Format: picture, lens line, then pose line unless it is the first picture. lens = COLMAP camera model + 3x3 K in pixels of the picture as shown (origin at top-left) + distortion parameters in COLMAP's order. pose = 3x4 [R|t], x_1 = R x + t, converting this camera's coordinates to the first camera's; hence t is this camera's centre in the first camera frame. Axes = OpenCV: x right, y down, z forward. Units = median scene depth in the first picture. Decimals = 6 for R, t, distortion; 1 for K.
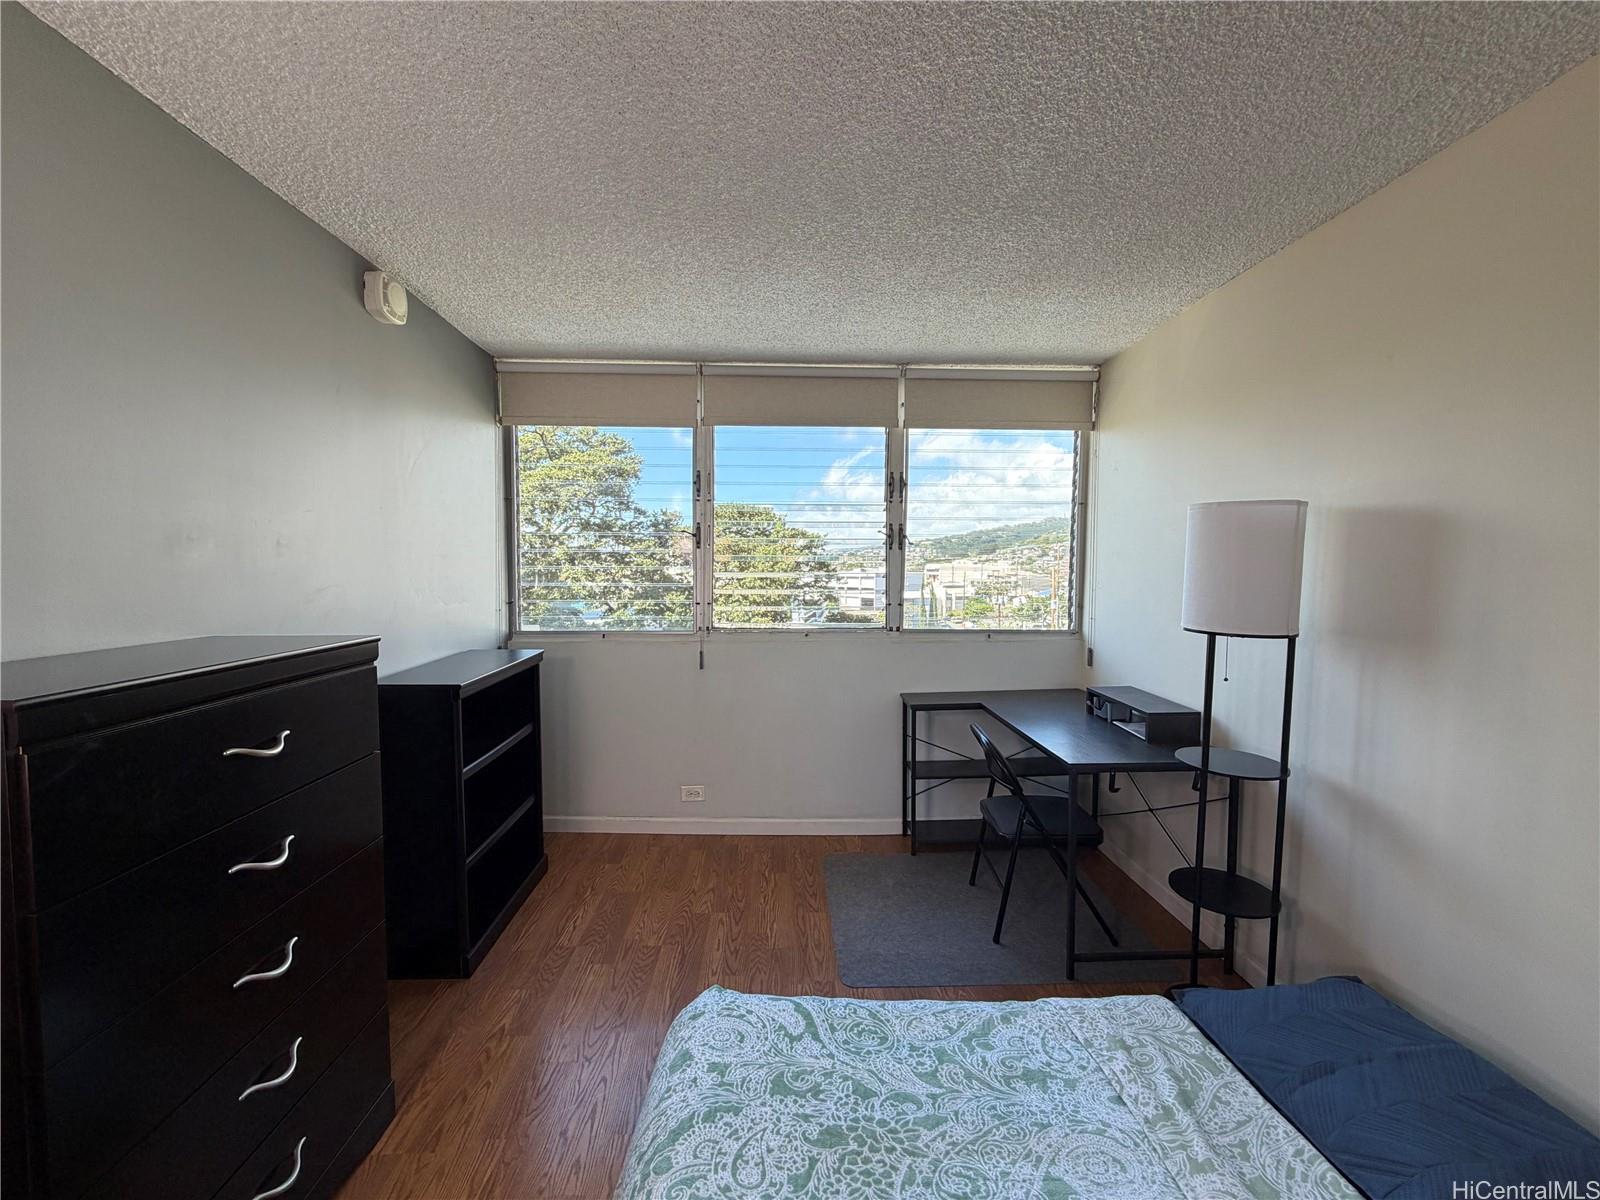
lens RADIAL K [[620.4, 0, 804.0], [0, 620.4, 606.6], [0, 0, 1]] dist [-0.003839, 0.000170]
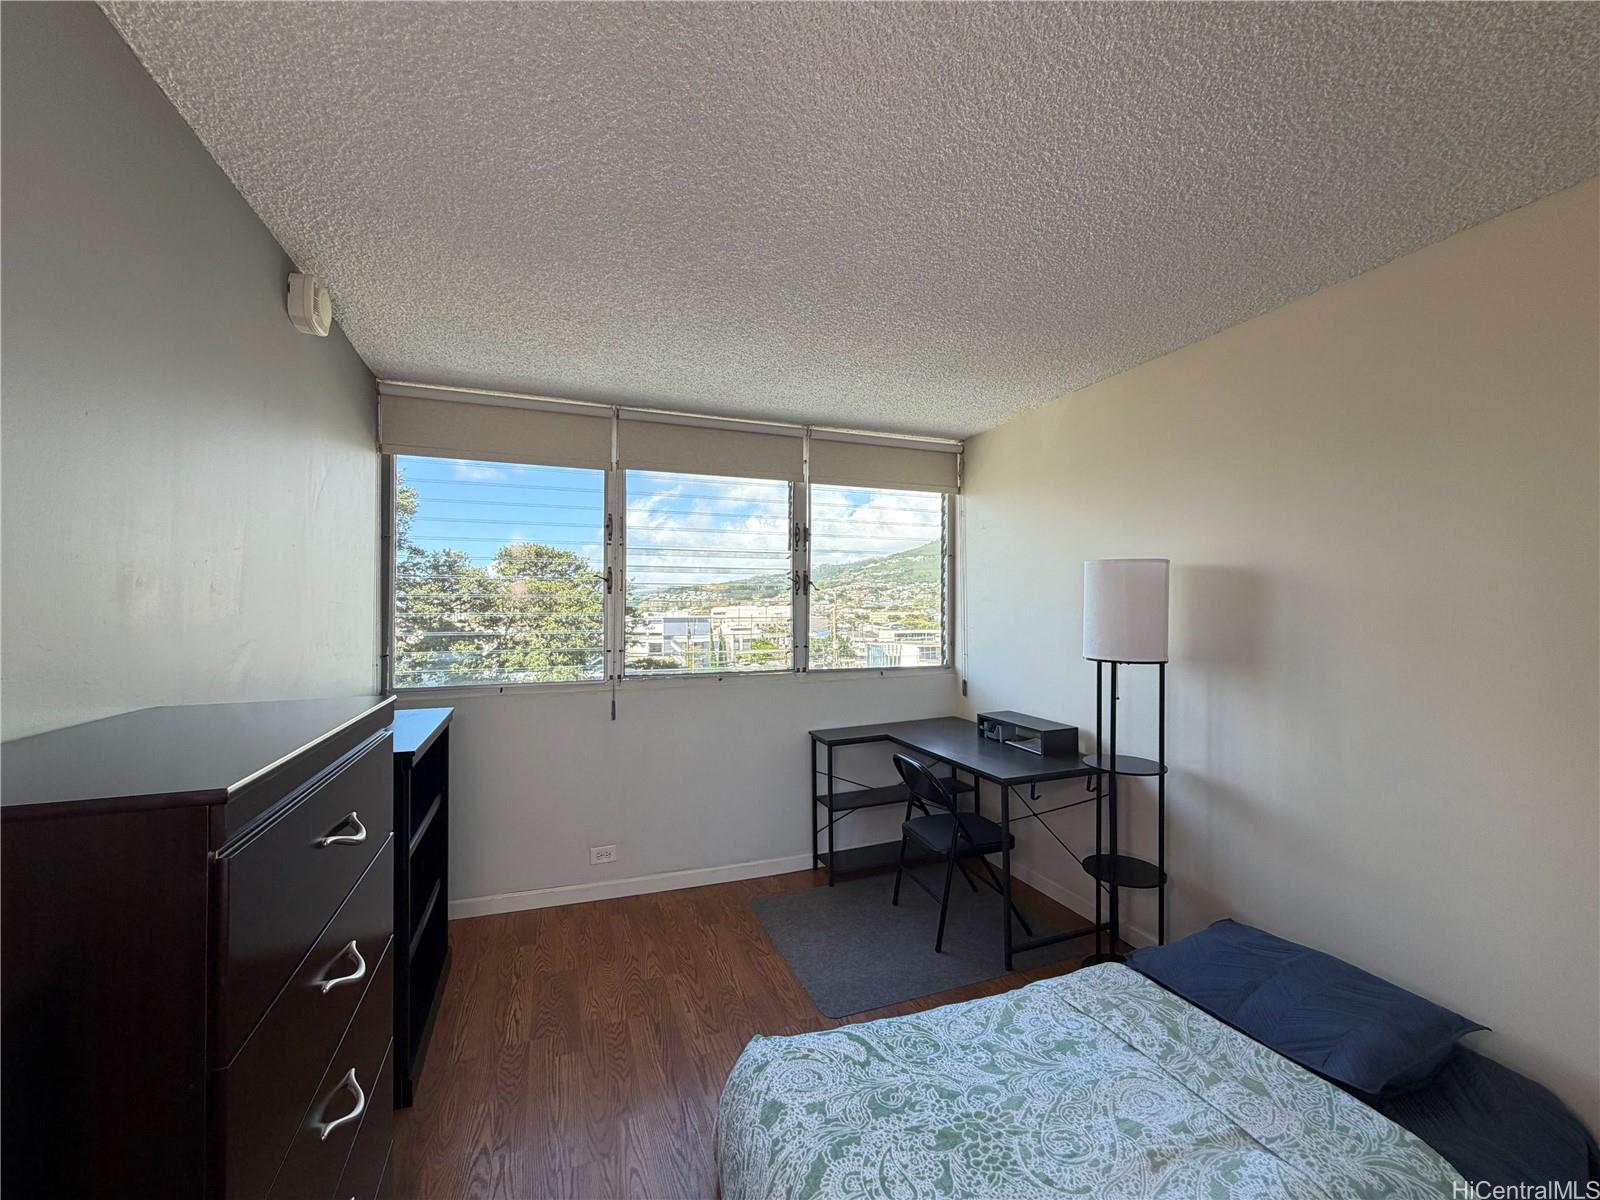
lens RADIAL K [[620.4, 0, 792.3], [0, 620.4, 609.5], [0, 0, 1]] dist [-0.003839, 0.000170]
pose [[0.948374, -0.007176, 0.317072, -0.290375], [0.028140, 0.997705, -0.061589, -0.003214], [-0.315902, 0.067332, 0.946400, 0.000691]]
